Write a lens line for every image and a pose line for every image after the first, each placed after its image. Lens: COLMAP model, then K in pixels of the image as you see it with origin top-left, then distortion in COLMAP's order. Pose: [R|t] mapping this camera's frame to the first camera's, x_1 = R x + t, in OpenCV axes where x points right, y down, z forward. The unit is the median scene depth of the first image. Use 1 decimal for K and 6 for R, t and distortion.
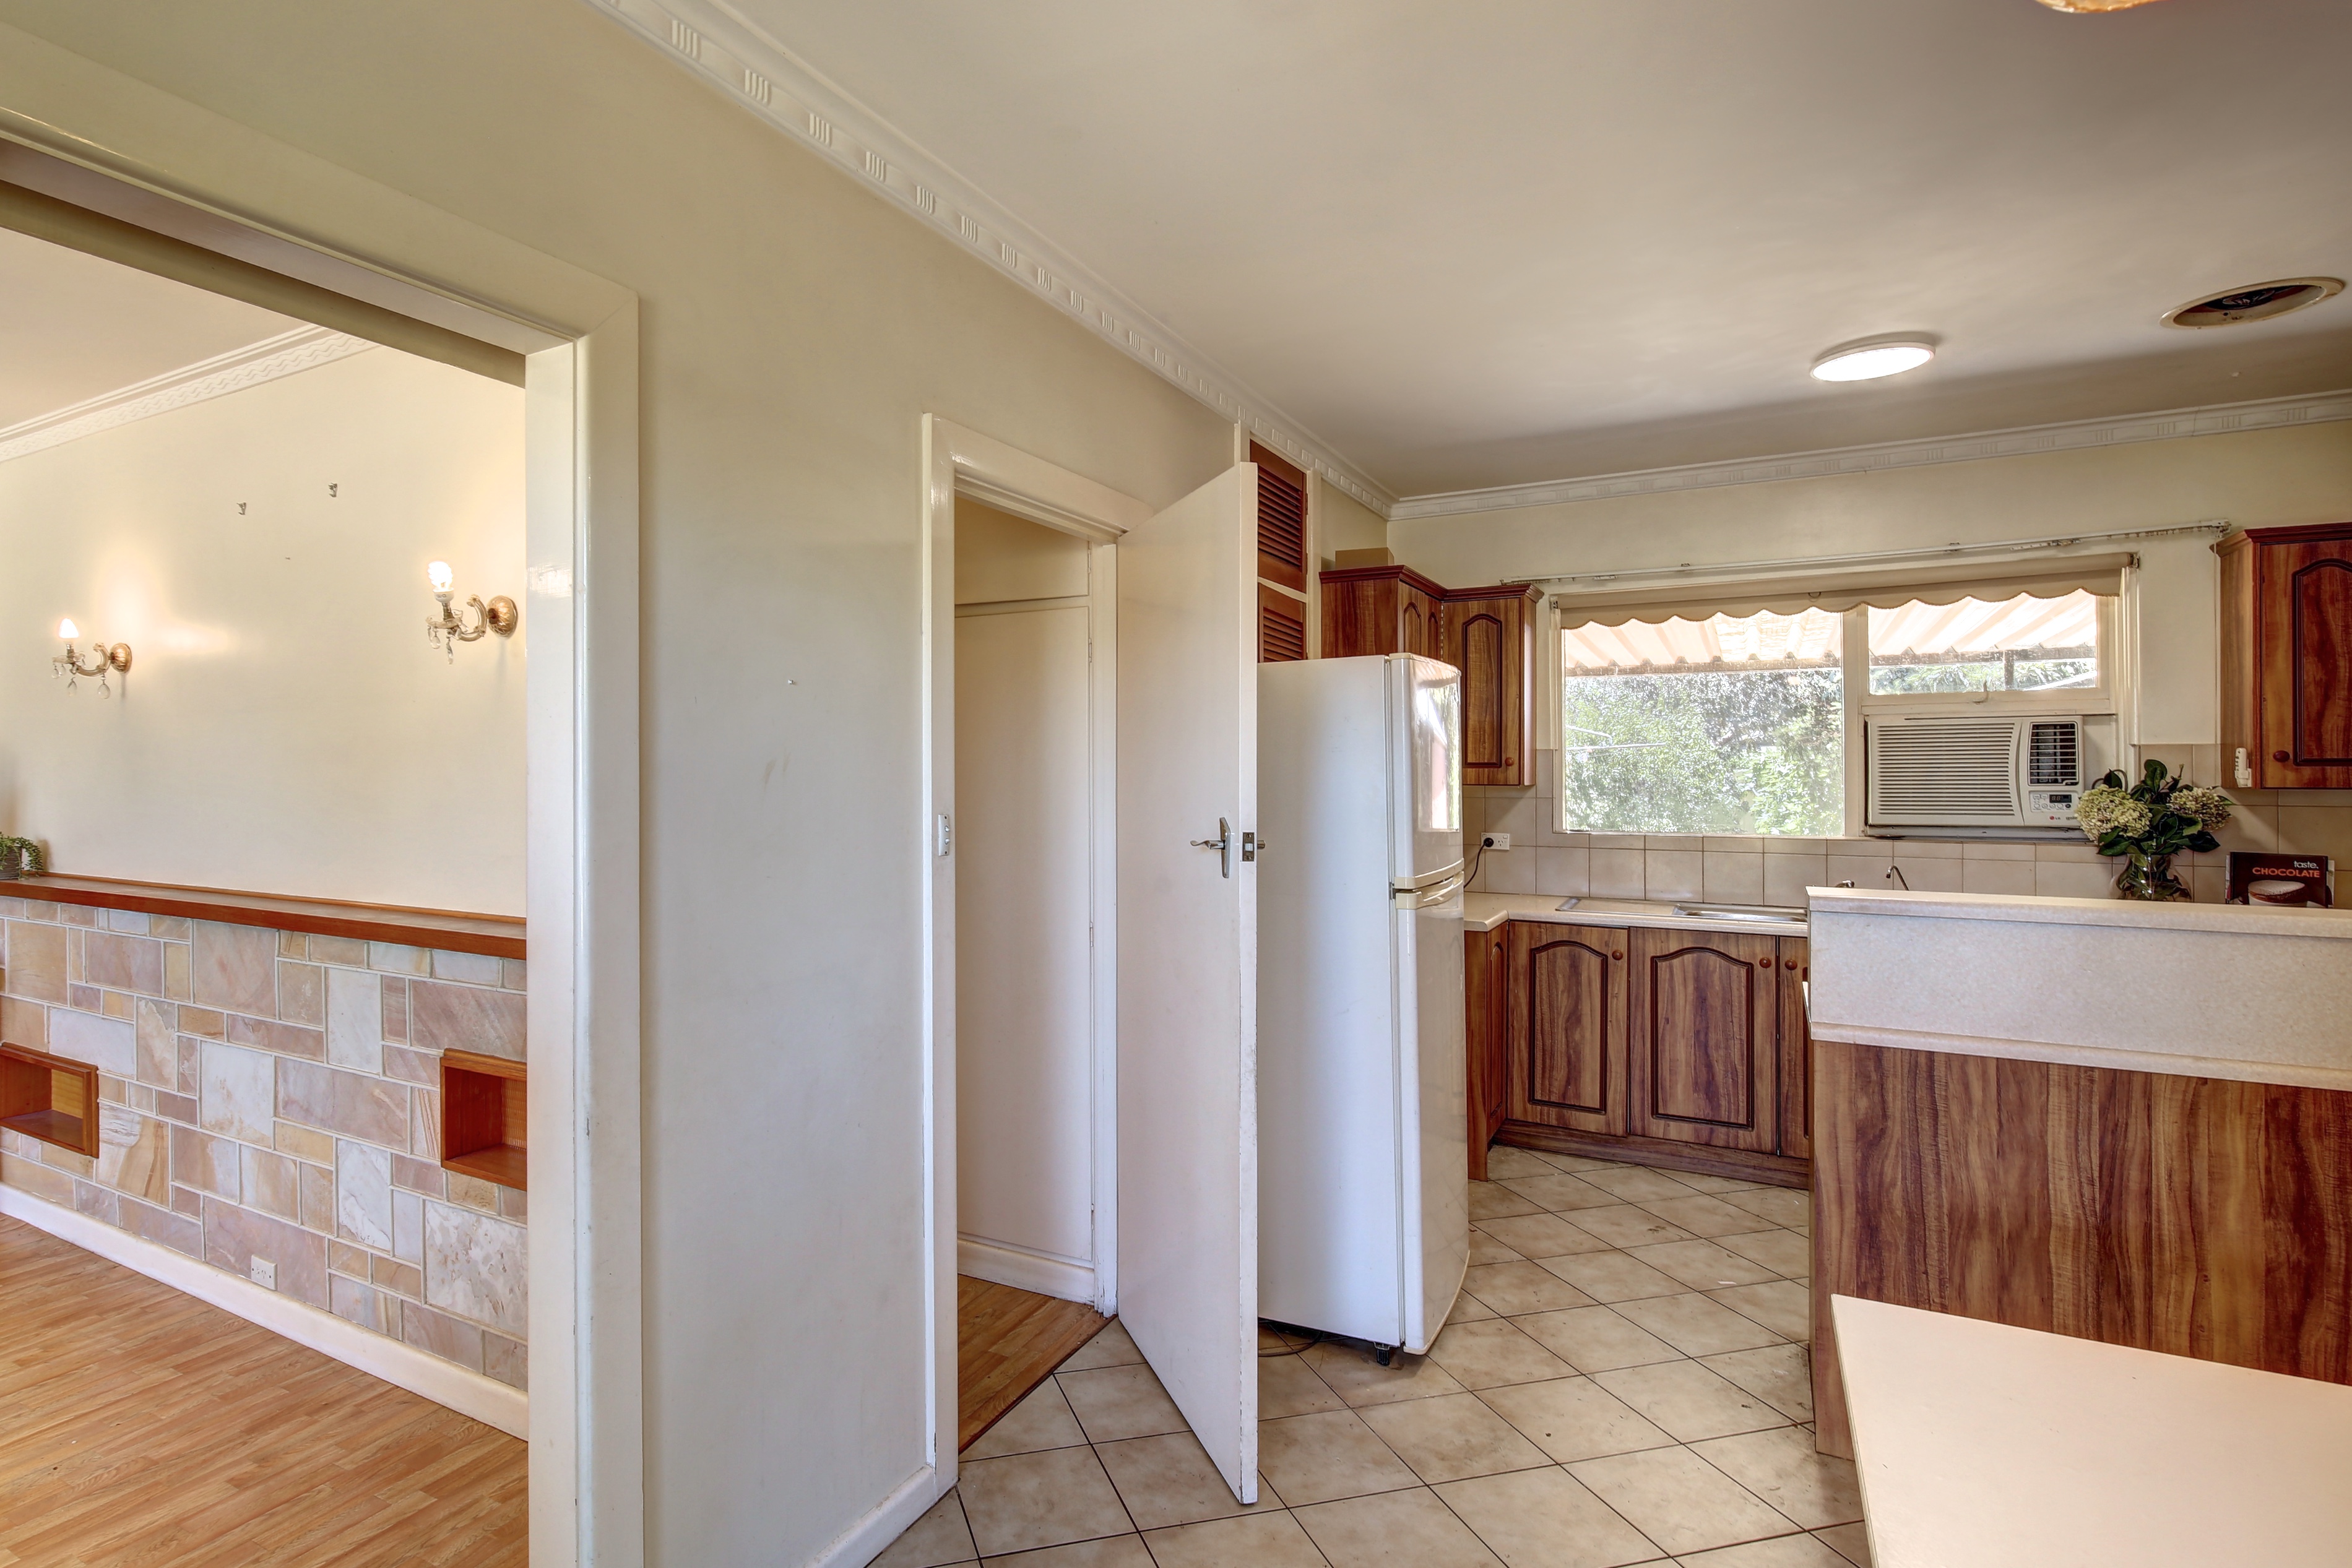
lens RADIAL K [[1212.5, 0, 1015.3], [0, 1212.5, 764.3], [0, 0, 1]] dist [0.000839, 0.000823]
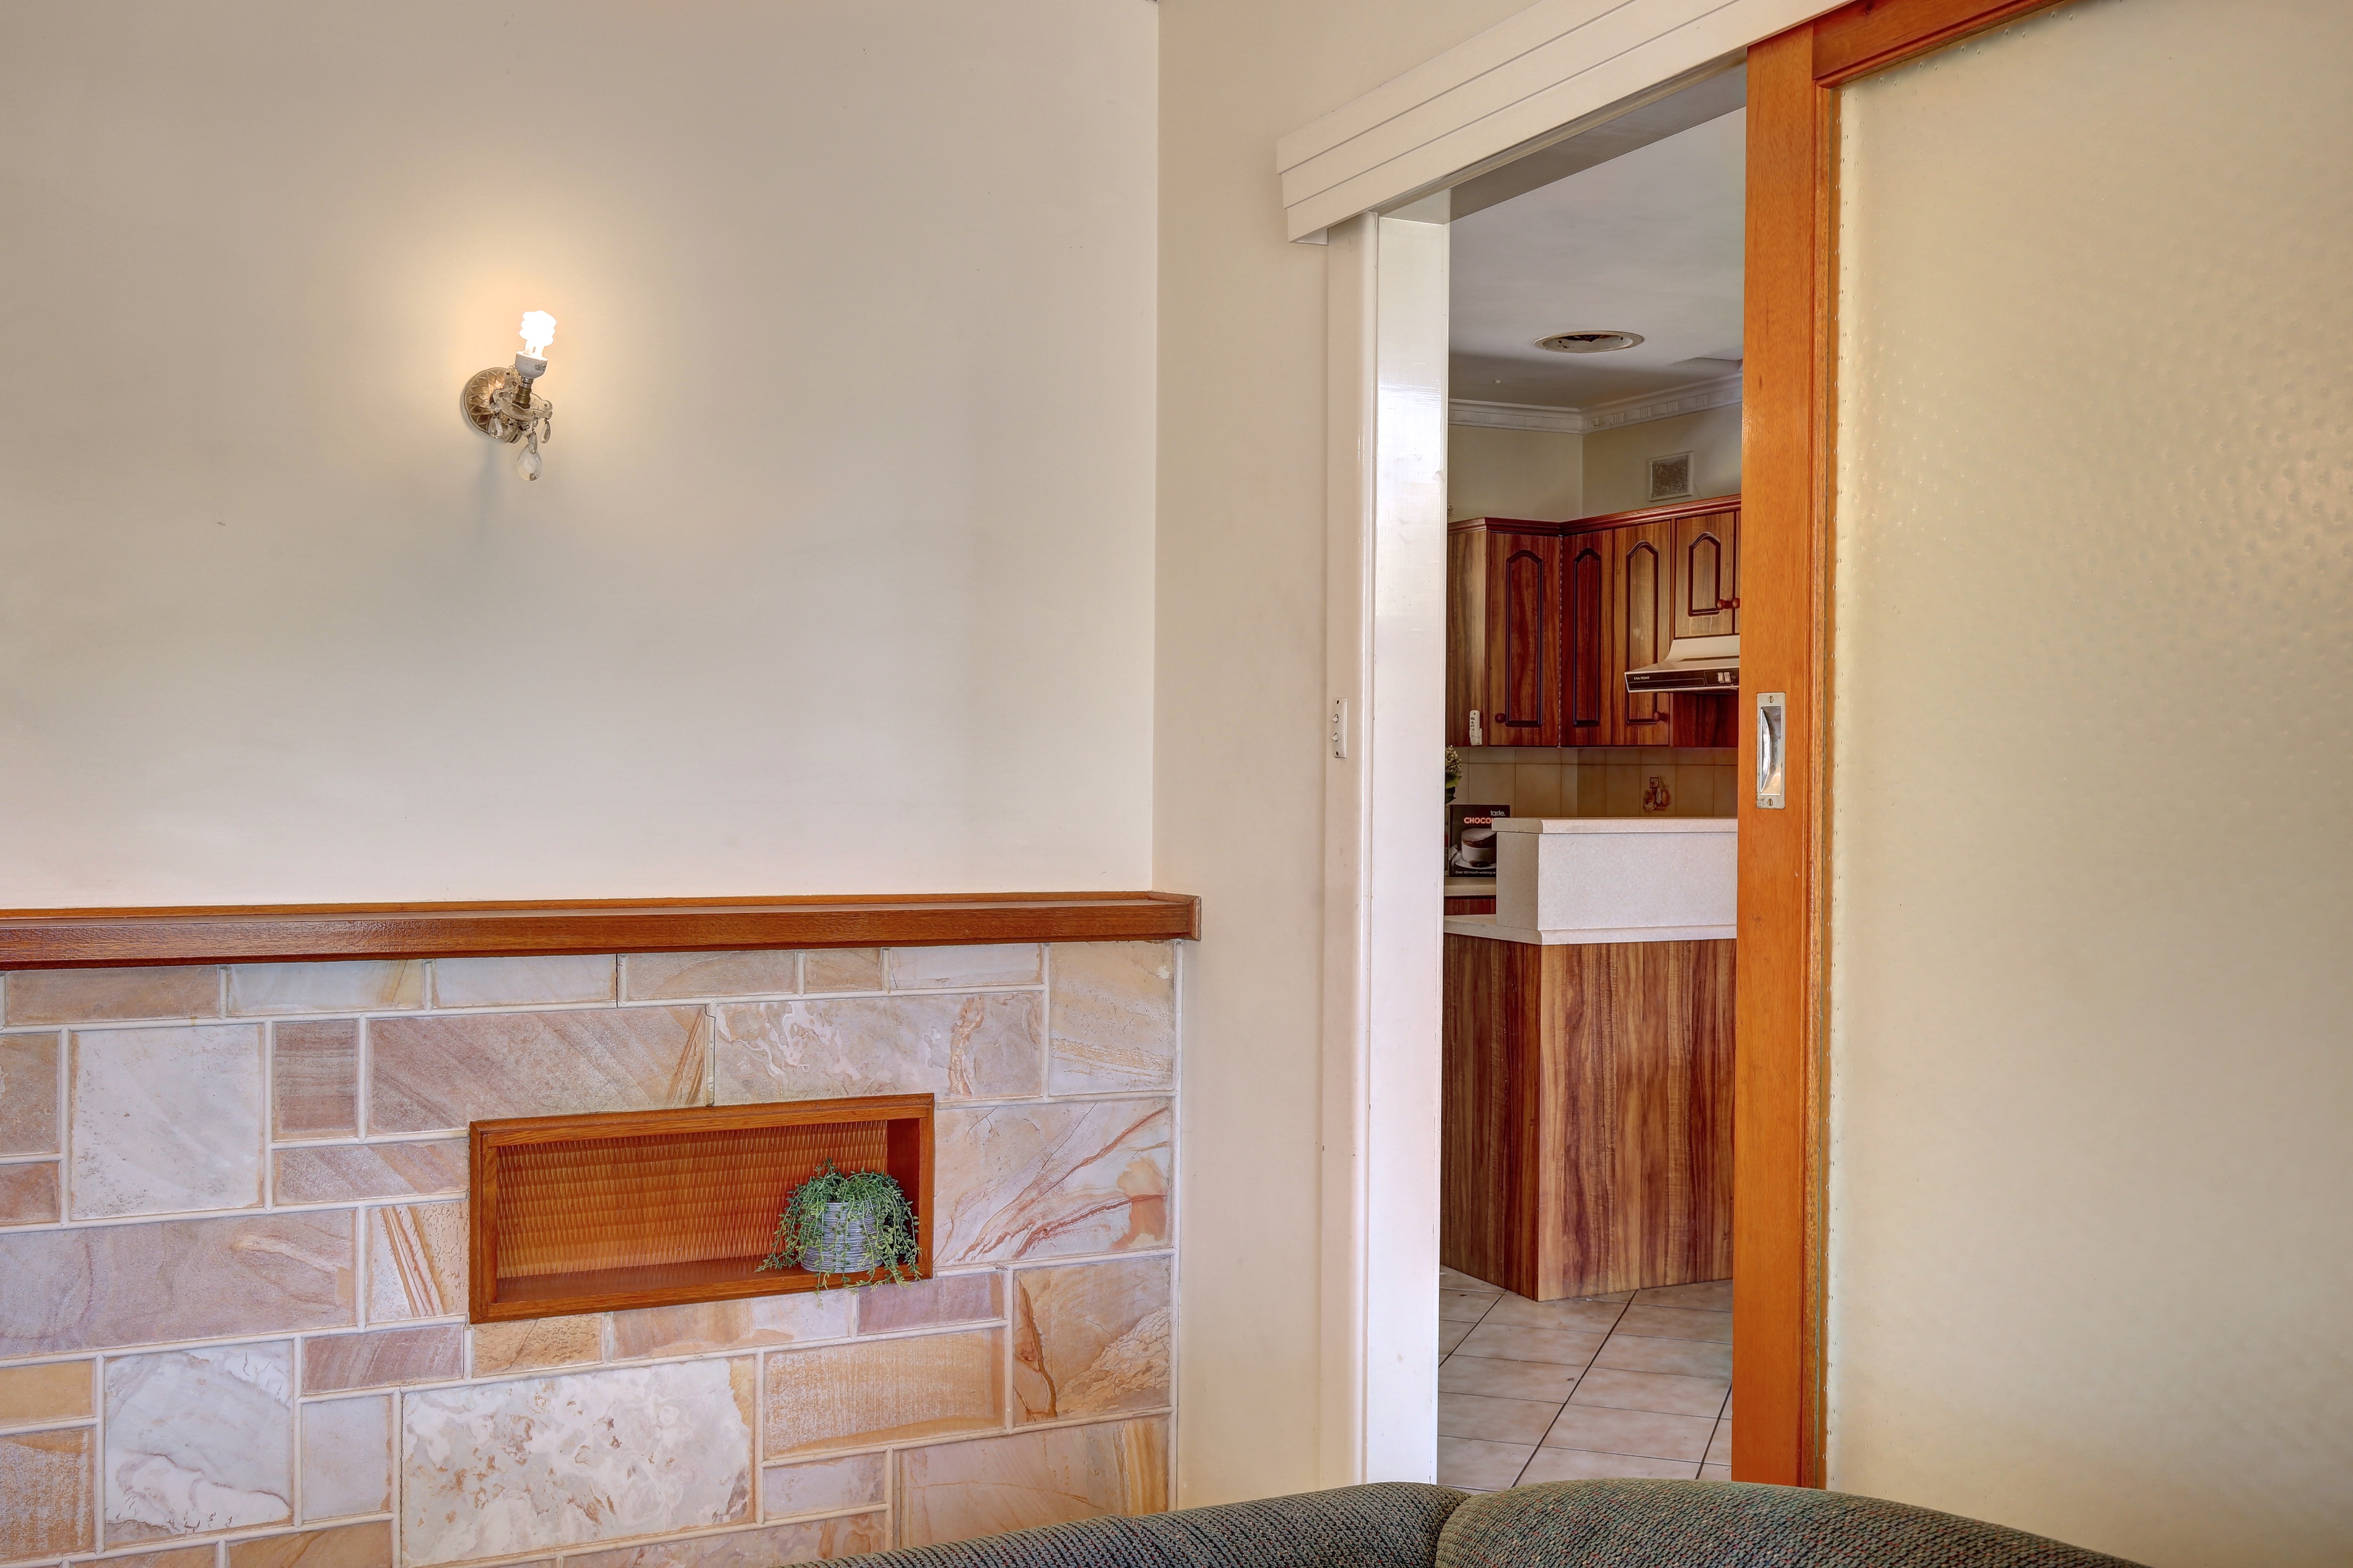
lens RADIAL K [[2282.0, 0, 1185.8], [0, 2282.0, 793.0], [0, 0, 1]] dist [0.001997, 0.000000]
pose [[0.543509, -0.003647, 0.839396, -0.932532], [-0.011347, 0.999867, 0.011691, 0.042686], [-0.839327, -0.015879, 0.543395, 0.076875]]
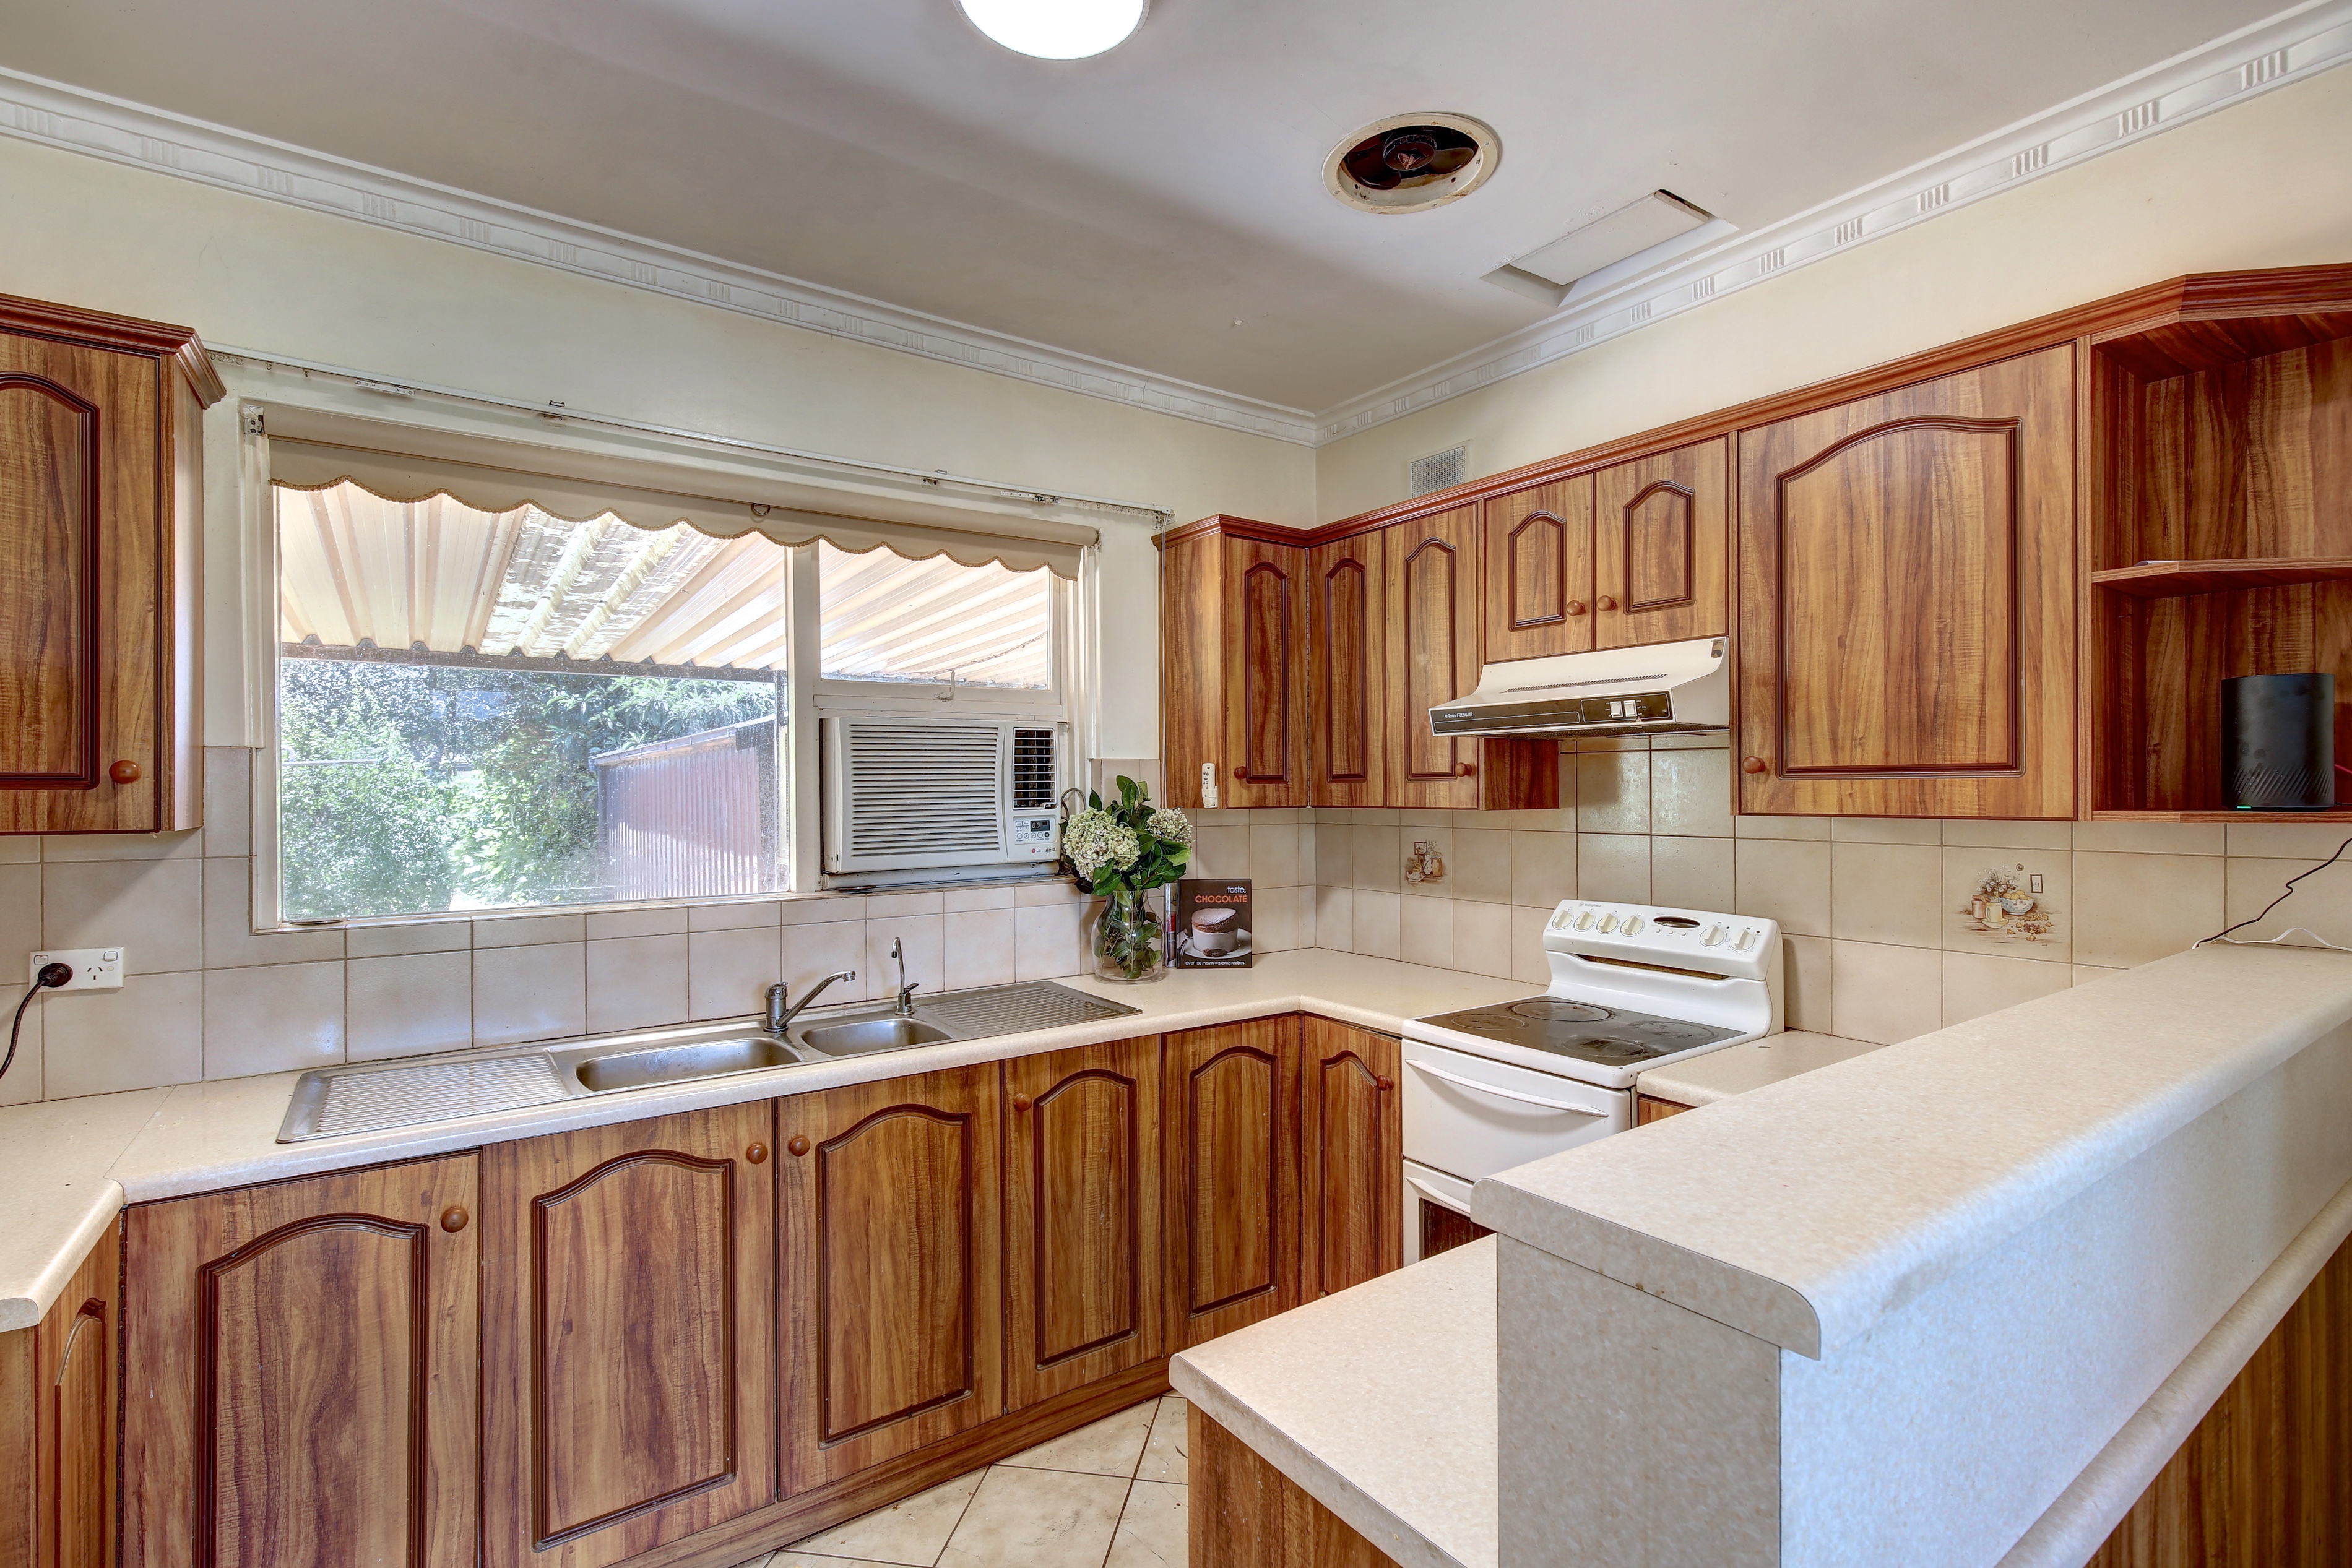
lens RADIAL K [[1083.3, 0, 1199.7], [0, 1083.3, 788.8], [0, 0, 1]] dist [-0.000306, 0.000863]
pose [[0.386049, -0.000895, 0.922478, 0.288883], [0.002319, 0.999997, 0.000000, 0.005276], [-0.922475, 0.002139, 0.386050, 0.719938]]
